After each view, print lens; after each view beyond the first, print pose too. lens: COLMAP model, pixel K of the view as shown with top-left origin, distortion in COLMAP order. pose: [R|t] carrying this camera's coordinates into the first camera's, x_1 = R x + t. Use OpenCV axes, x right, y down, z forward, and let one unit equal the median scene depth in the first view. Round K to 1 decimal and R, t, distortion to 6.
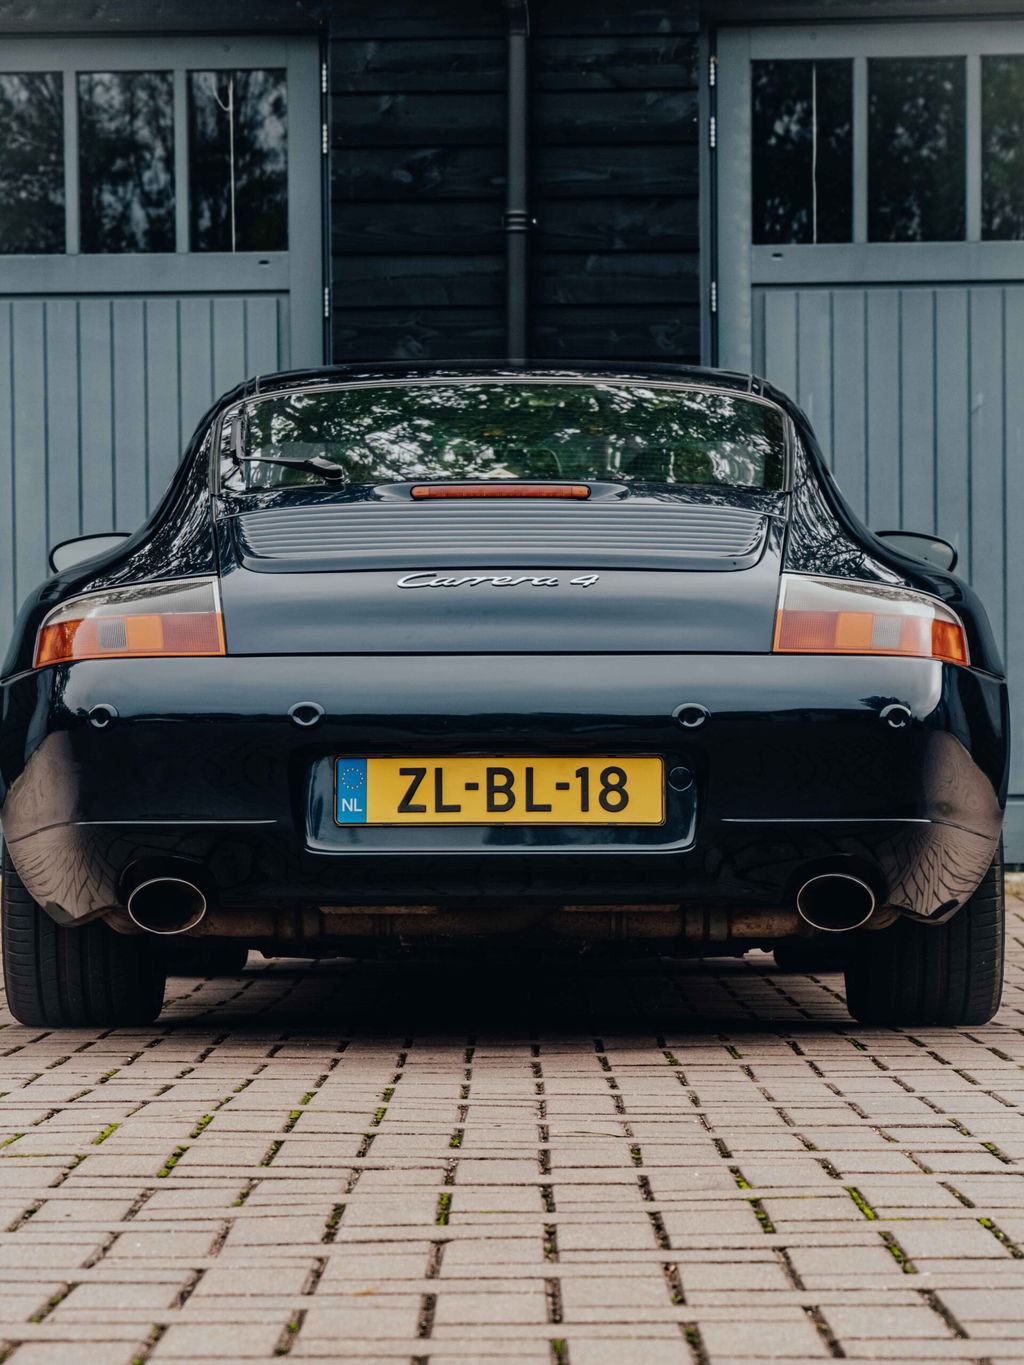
lens RADIAL K [[4401.8, 0, 516.7], [0, 4401.8, 680.7], [0, 0, 1]] dist [0.340758, 0.000000]
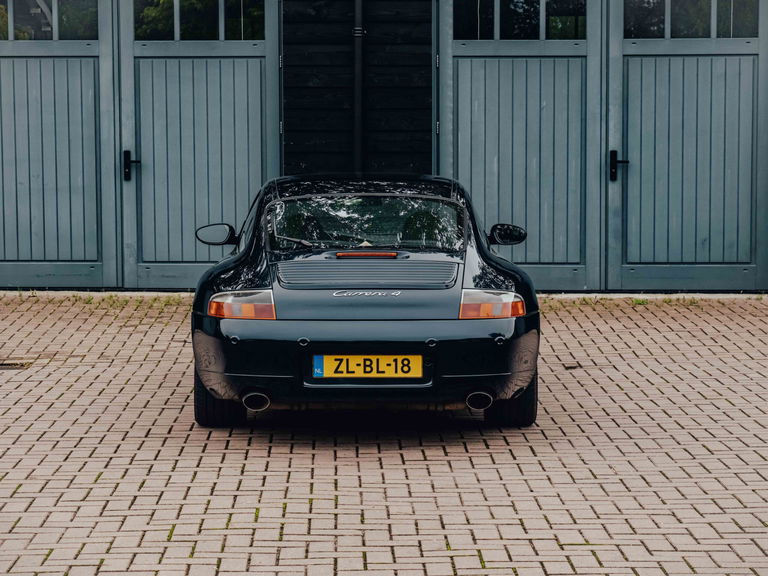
lens RADIAL K [[2166.3, 0, 374.6], [0, 2166.3, 282.7], [0, 0, 1]] dist [0.160858, 0.000000]
pose [[0.999836, 0.001862, 0.018009, -0.025506], [-0.003642, 0.995051, 0.099300, -0.175452], [-0.017735, -0.099349, 0.994895, -0.456275]]
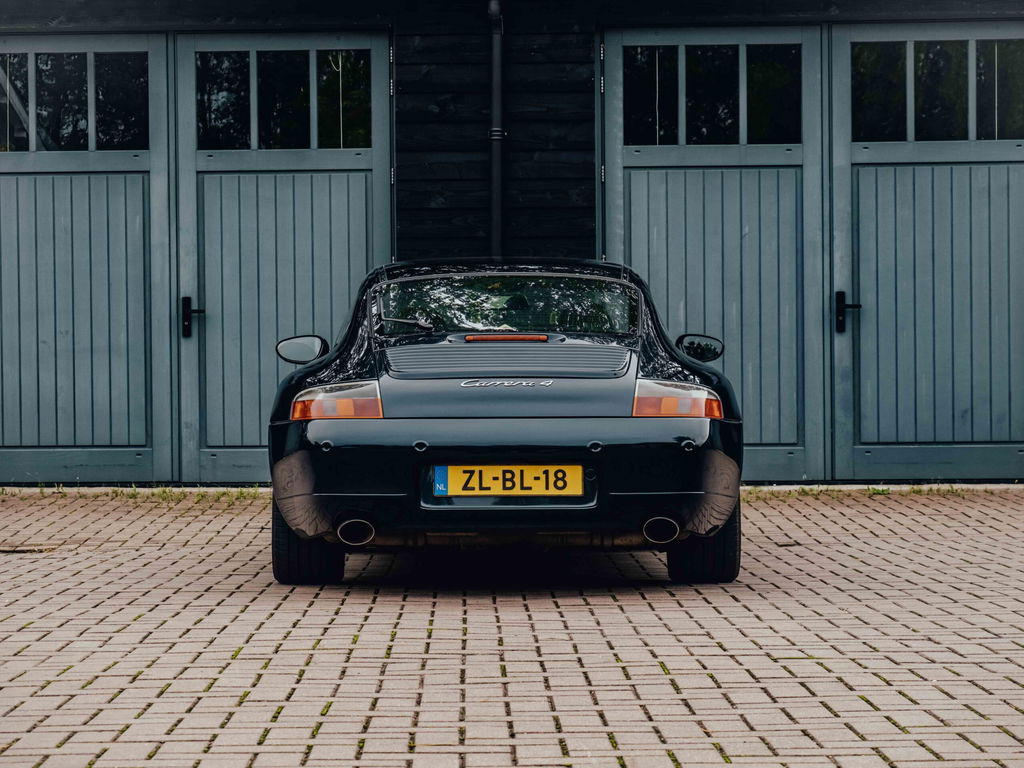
lens RADIAL K [[2888.4, 0, 512.1], [0, 2888.4, 389.6], [0, 0, 1]] dist [0.160858, 0.000000]
pose [[0.999898, -0.001279, 0.014224, -0.022100], [0.000938, 0.999713, 0.023938, -0.053918], [-0.014250, -0.023922, 0.999612, -0.433249]]
